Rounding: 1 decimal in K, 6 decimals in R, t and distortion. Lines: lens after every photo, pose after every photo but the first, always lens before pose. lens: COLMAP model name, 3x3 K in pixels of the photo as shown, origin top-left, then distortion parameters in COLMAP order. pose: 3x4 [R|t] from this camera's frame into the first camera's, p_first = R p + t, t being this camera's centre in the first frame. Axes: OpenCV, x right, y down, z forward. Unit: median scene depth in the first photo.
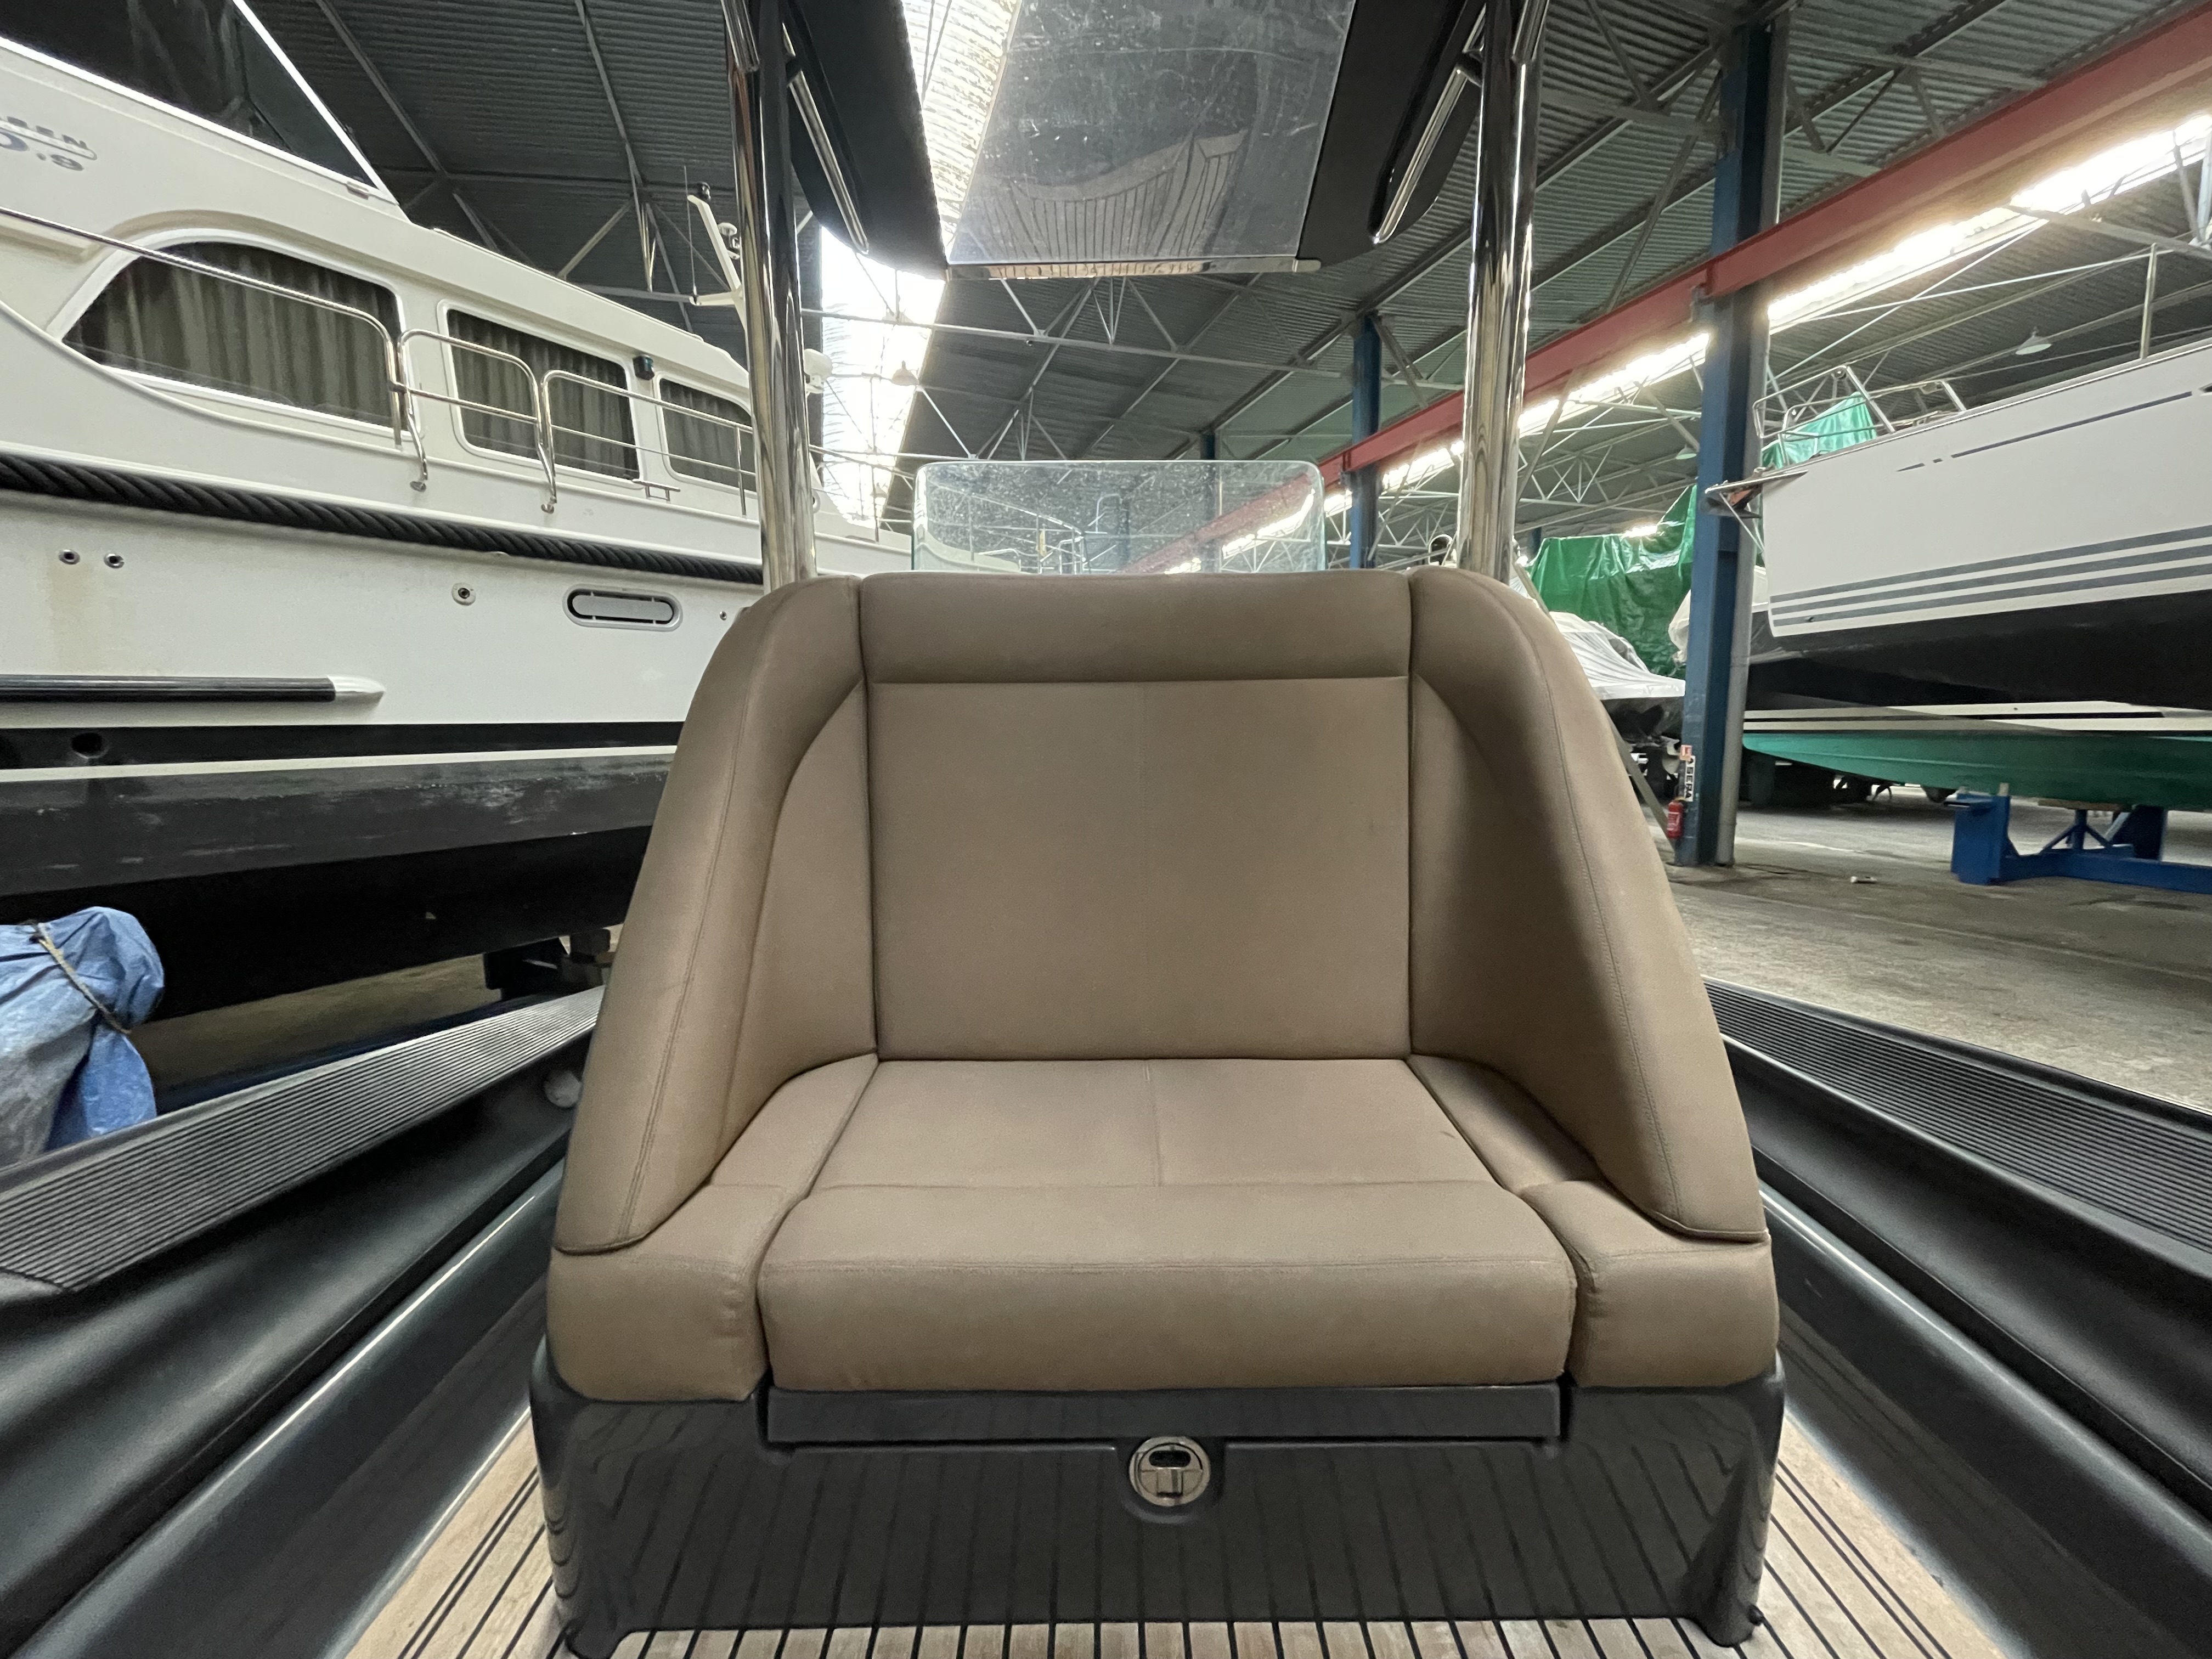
lens RADIAL K [[894.9, 0, 1103.2], [0, 894.9, 825.6], [0, 0, 1]] dist [-0.003578, -0.000306]
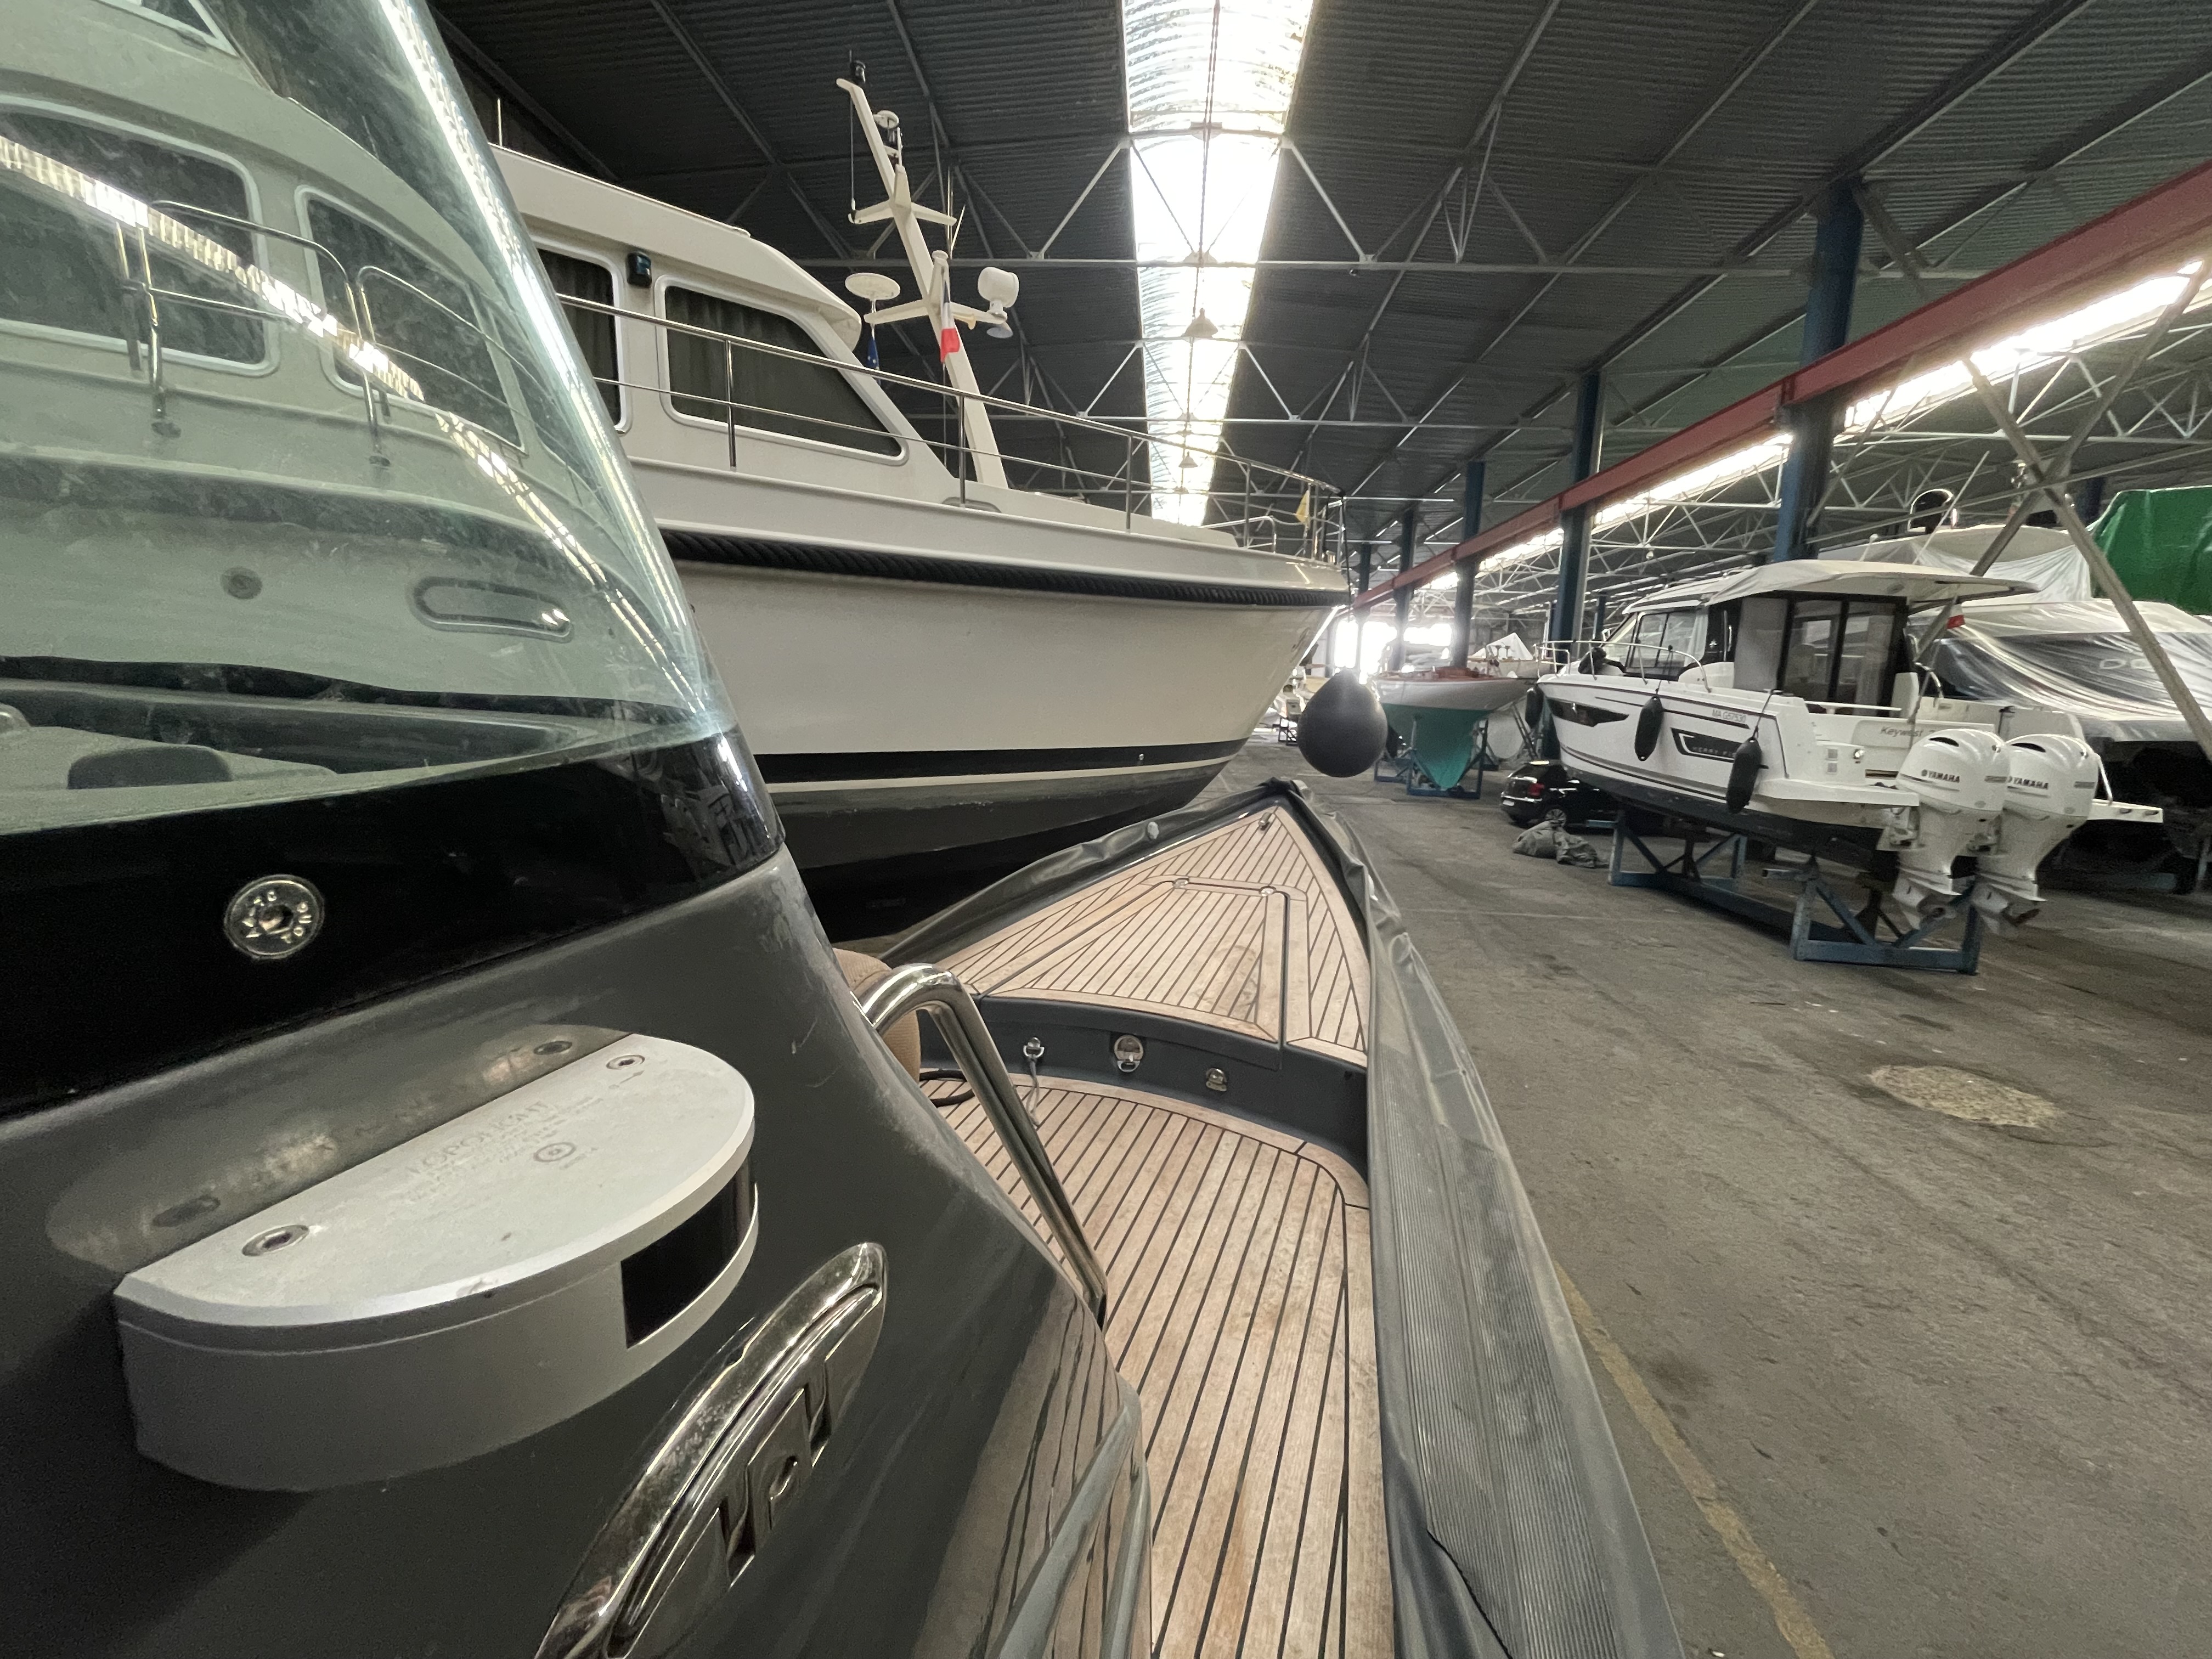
lens RADIAL K [[894.9, 0, 1105.6], [0, 894.9, 824.8], [0, 0, 1]] dist [-0.003578, -0.000306]
pose [[0.932966, 0.098099, -0.346338, 0.063540], [-0.089763, 0.995157, 0.040070, -0.052520], [0.348592, -0.006295, 0.937254, 0.191312]]
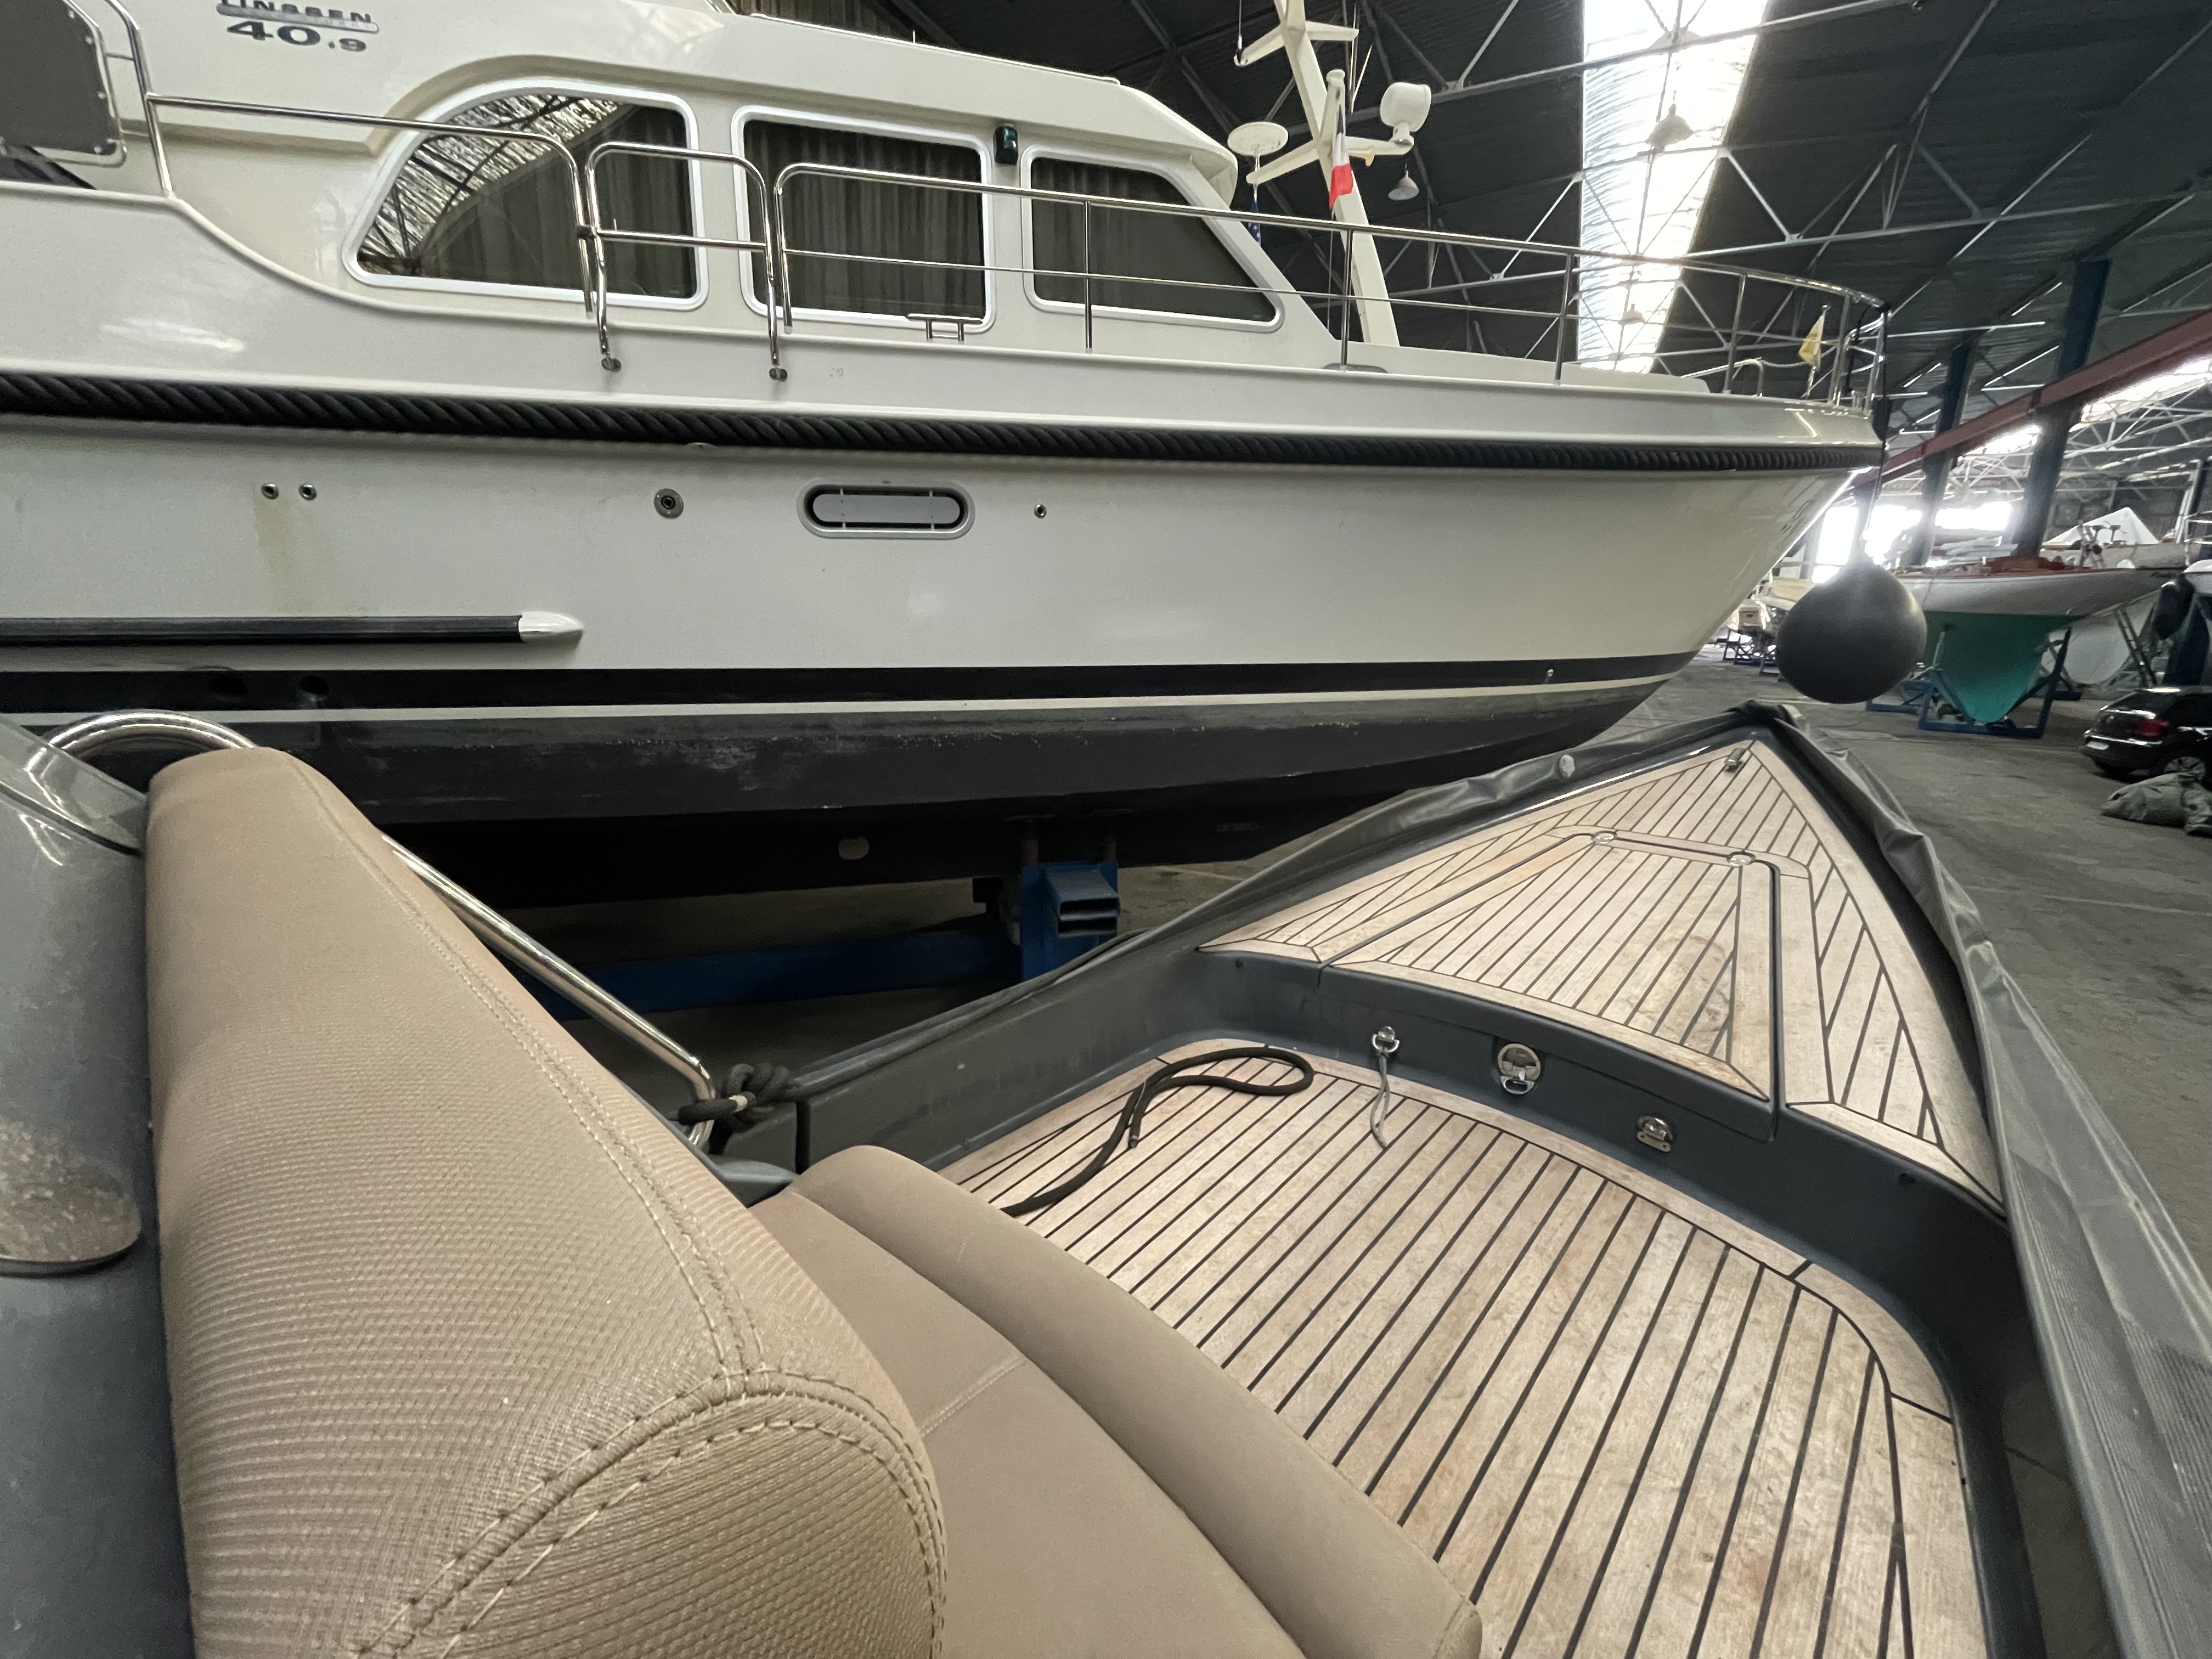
lens RADIAL K [[894.9, 0, 1105.7], [0, 894.9, 822.6], [0, 0, 1]] dist [-0.003578, -0.000306]
pose [[0.718169, 0.189105, -0.669681, 0.046468], [-0.104098, 0.980733, 0.165305, -0.051536], [0.688038, -0.049005, 0.724018, 0.227878]]
